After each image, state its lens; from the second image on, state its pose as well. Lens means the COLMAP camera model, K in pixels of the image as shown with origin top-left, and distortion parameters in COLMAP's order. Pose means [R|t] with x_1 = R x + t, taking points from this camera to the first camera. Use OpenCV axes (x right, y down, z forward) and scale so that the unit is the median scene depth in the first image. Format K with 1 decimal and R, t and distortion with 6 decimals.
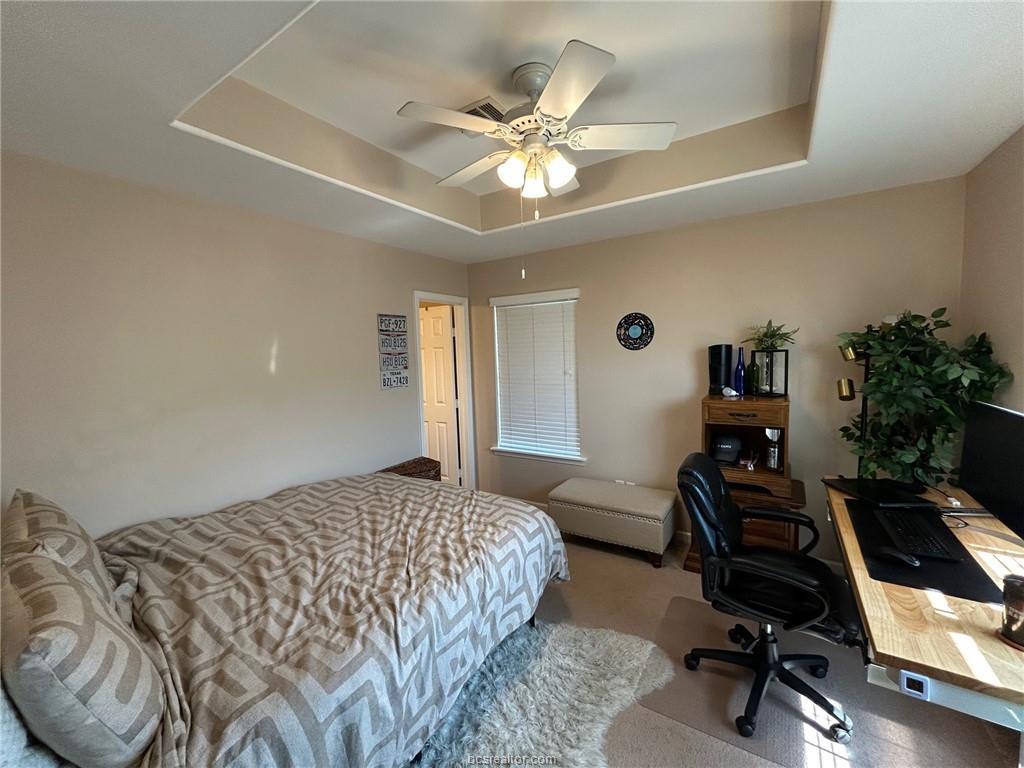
lens RADIAL K [[413.2, 0, 512.9], [0, 413.2, 383.3], [0, 0, 1]] dist [0.000206, 0.000062]
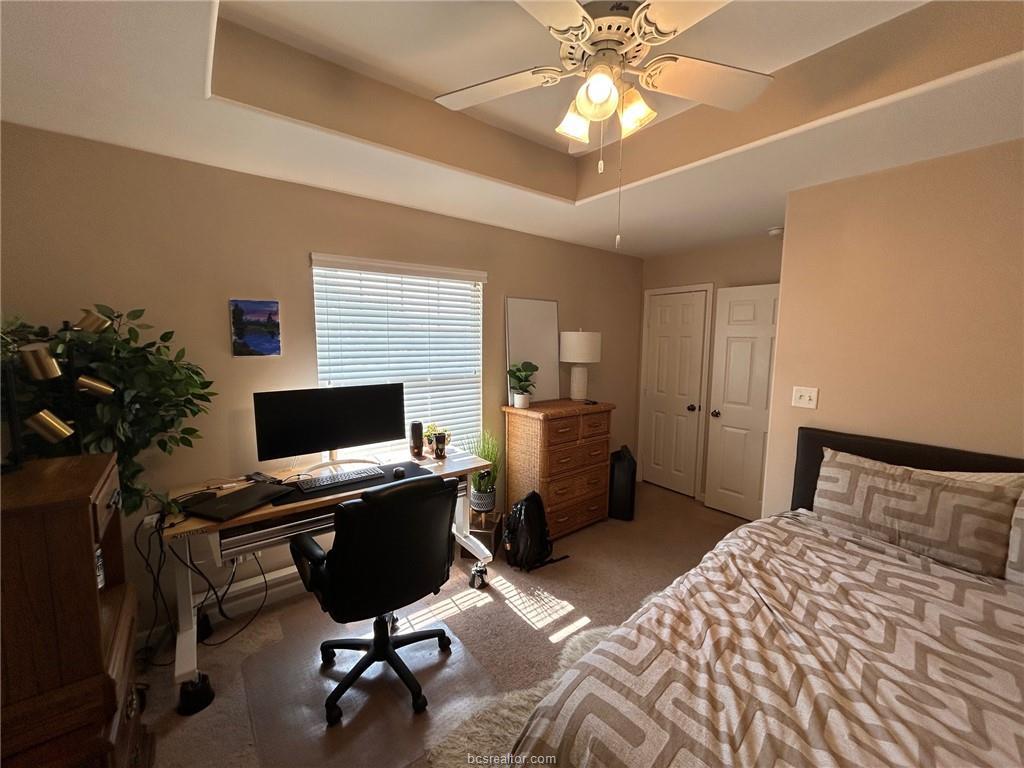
lens RADIAL K [[413.2, 0, 512.1], [0, 413.2, 382.9], [0, 0, 1]] dist [0.000206, 0.000062]
pose [[-0.945830, -0.015865, 0.324275, -0.030409], [0.044408, 0.983096, 0.177624, -0.134862], [-0.321612, 0.182402, -0.929137, 1.486338]]
